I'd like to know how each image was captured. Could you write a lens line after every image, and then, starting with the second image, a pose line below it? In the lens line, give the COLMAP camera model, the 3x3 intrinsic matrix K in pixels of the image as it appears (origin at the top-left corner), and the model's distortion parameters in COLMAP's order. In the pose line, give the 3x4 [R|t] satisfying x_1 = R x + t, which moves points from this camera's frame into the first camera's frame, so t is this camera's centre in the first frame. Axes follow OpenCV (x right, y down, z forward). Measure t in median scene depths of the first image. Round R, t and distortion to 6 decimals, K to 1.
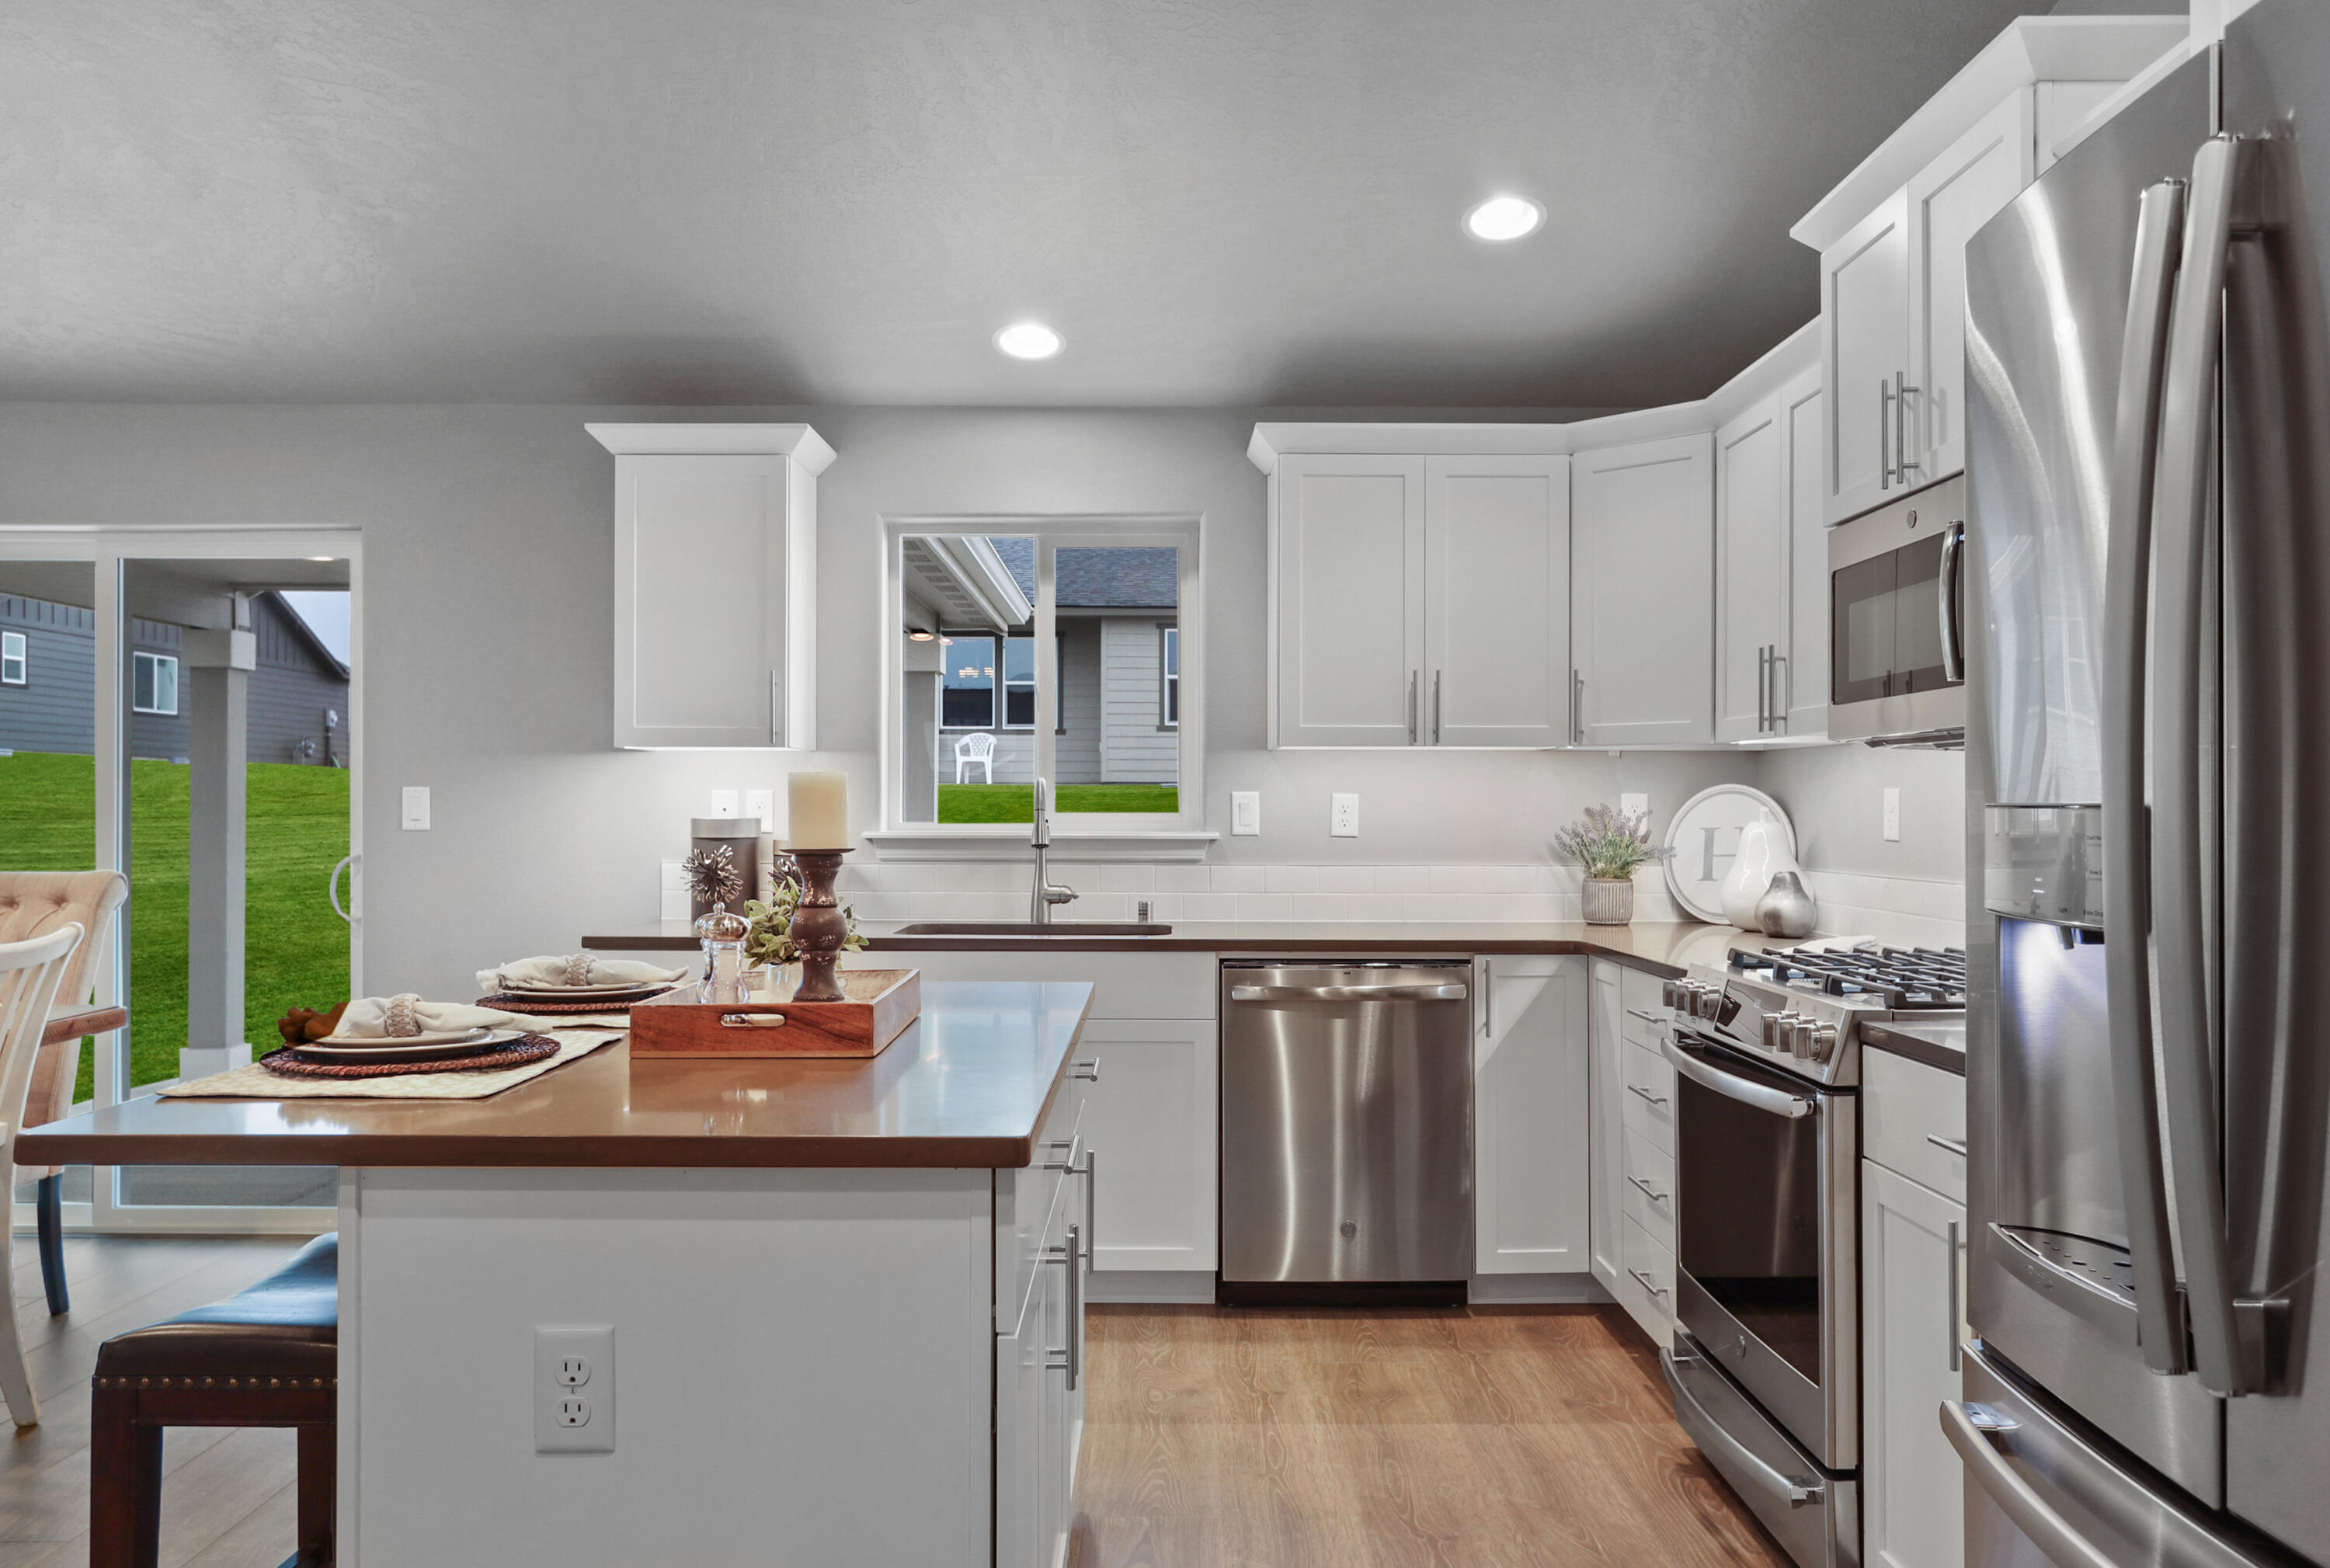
lens RADIAL K [[1690.3, 0, 1175.5], [0, 1690.3, 797.6], [0, 0, 1]] dist [-0.005020, 0.002605]
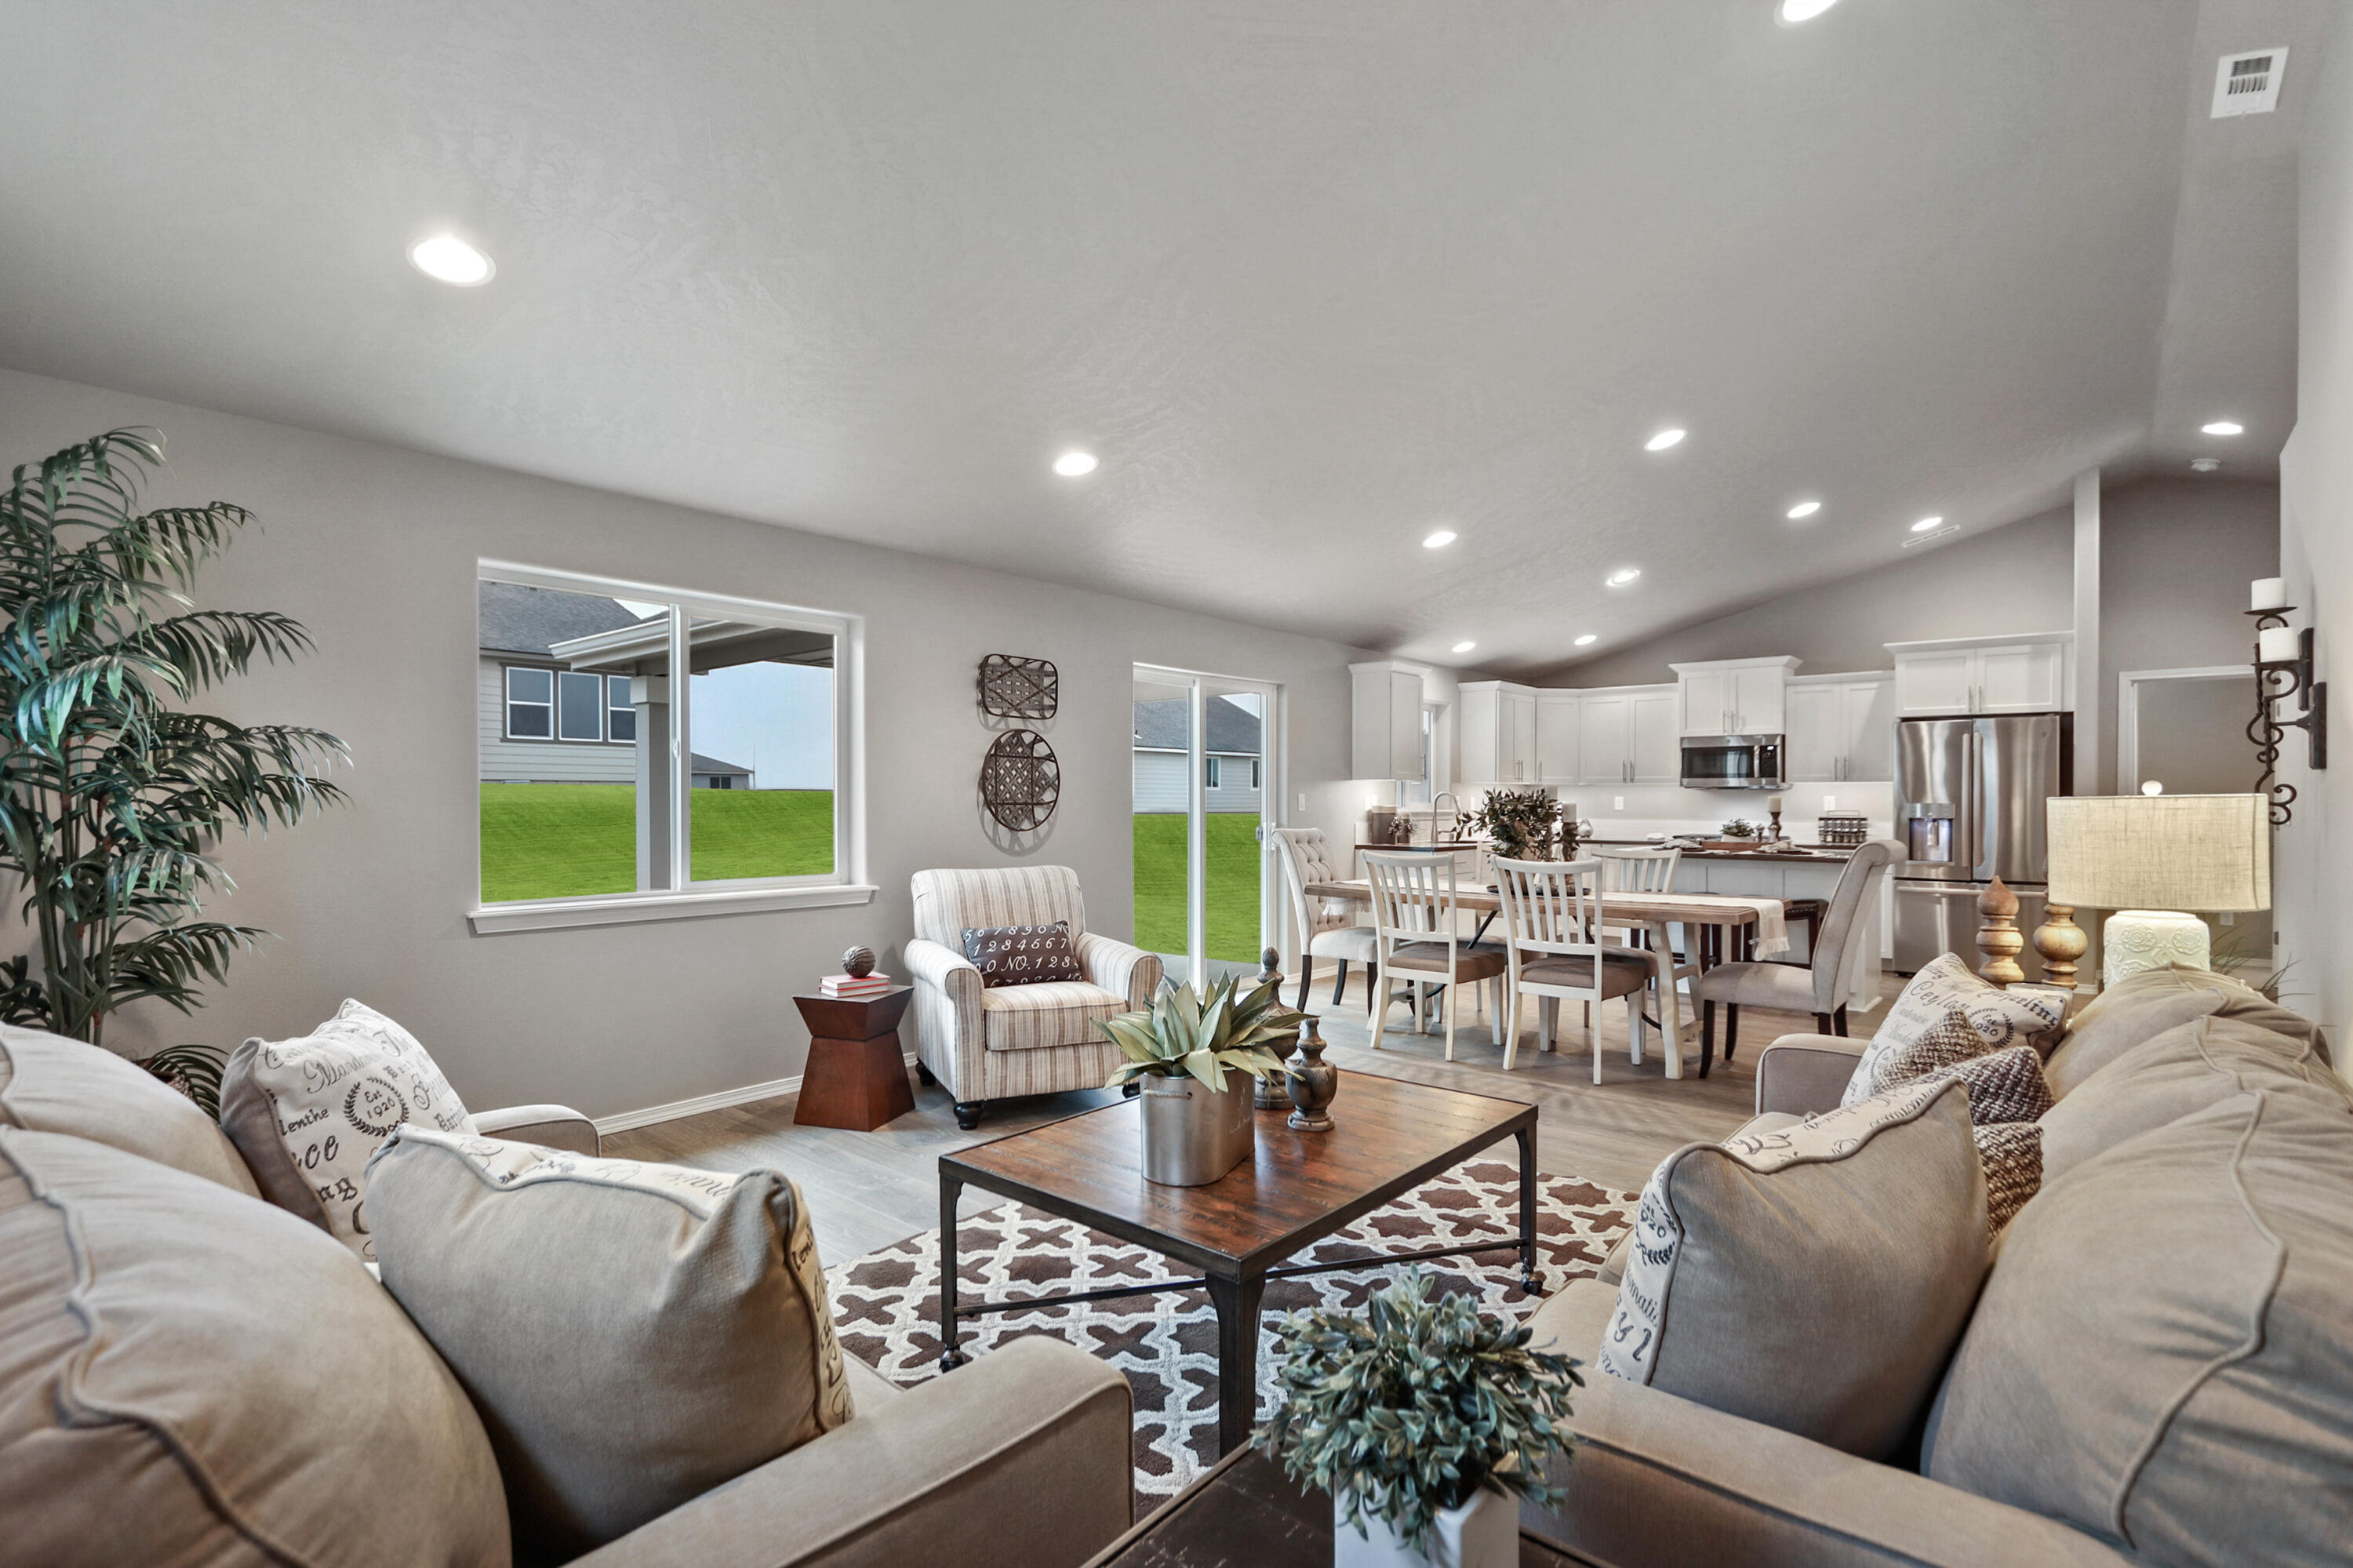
lens RADIAL K [[1106.6, 0, 1160.4], [0, 1106.6, 799.6], [0, 0, 1]] dist [-0.010545, -0.000166]
pose [[0.658530, 0.000903, 0.752554, -2.007966], [-0.006712, 0.999967, 0.004674, -0.003849], [-0.752524, -0.008129, 0.658514, 0.112700]]
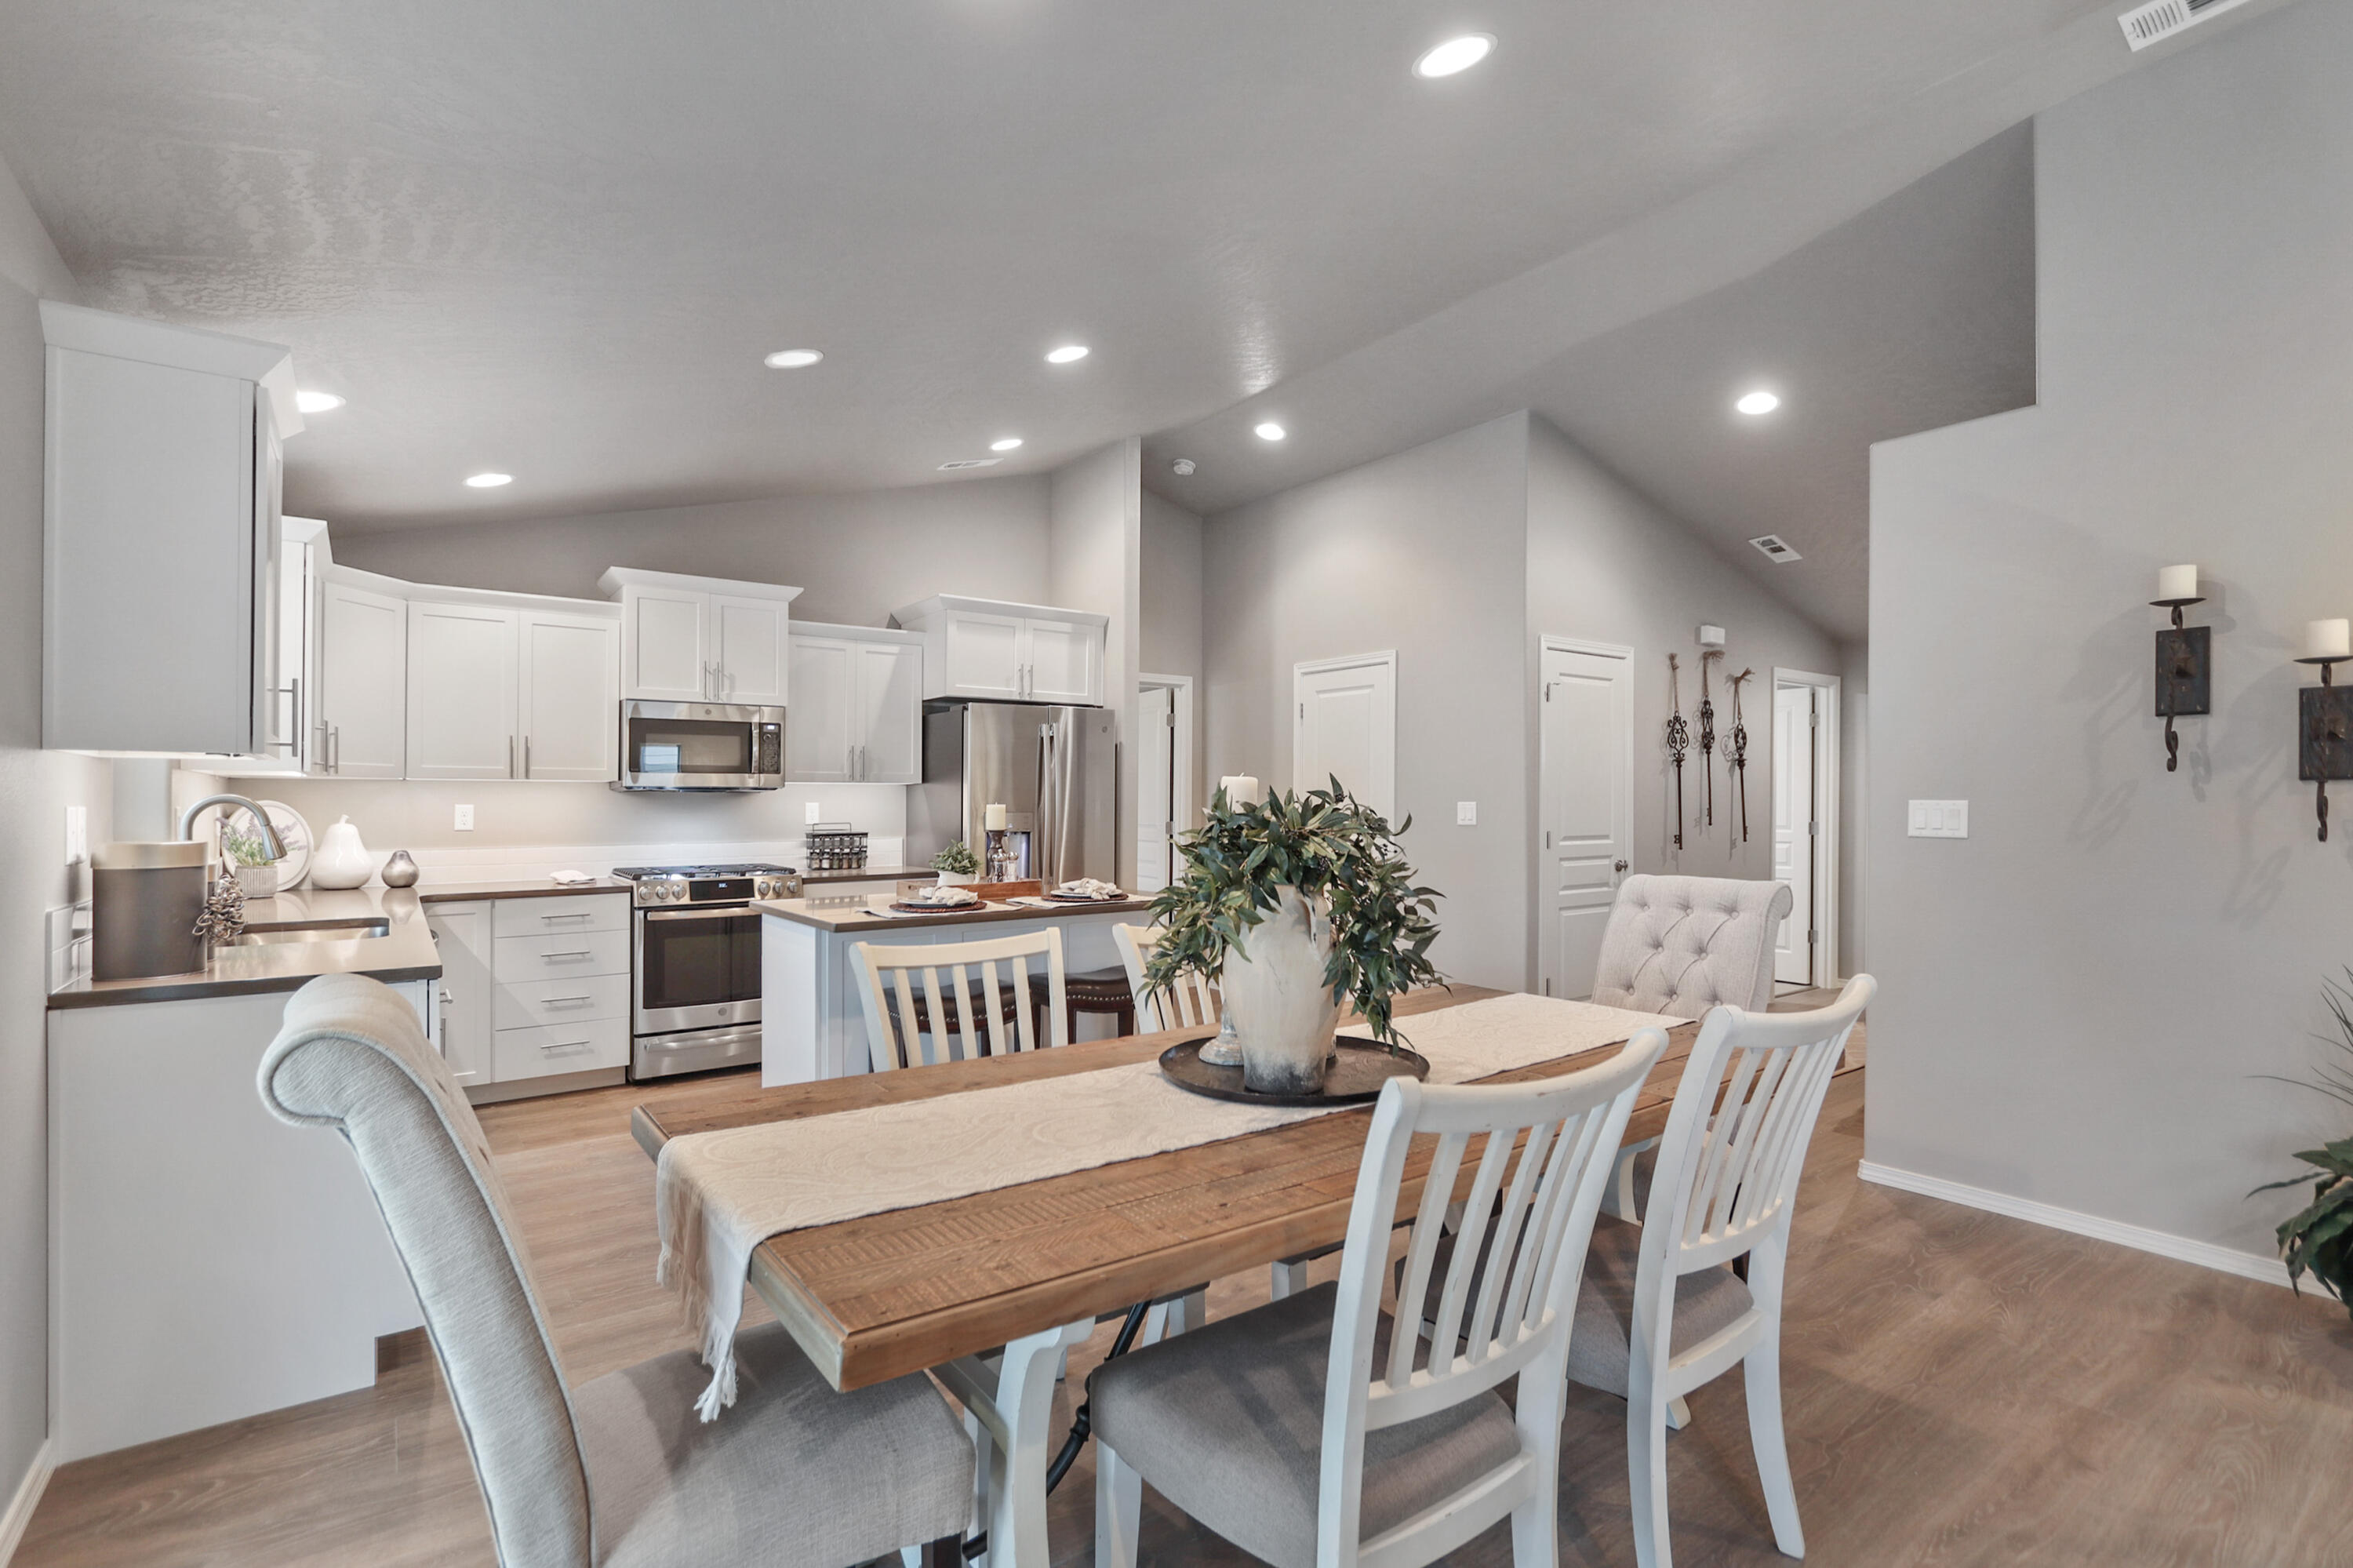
lens RADIAL K [[1106.6, 0, 1160.4], [0, 1106.6, 799.6], [0, 0, 1]] dist [-0.010545, -0.000166]
pose [[-0.581324, 0.001794, 0.813670, -1.044667], [-0.003538, 0.999983, -0.004732, -0.007741], [-0.813664, -0.005629, -0.581307, 1.002538]]
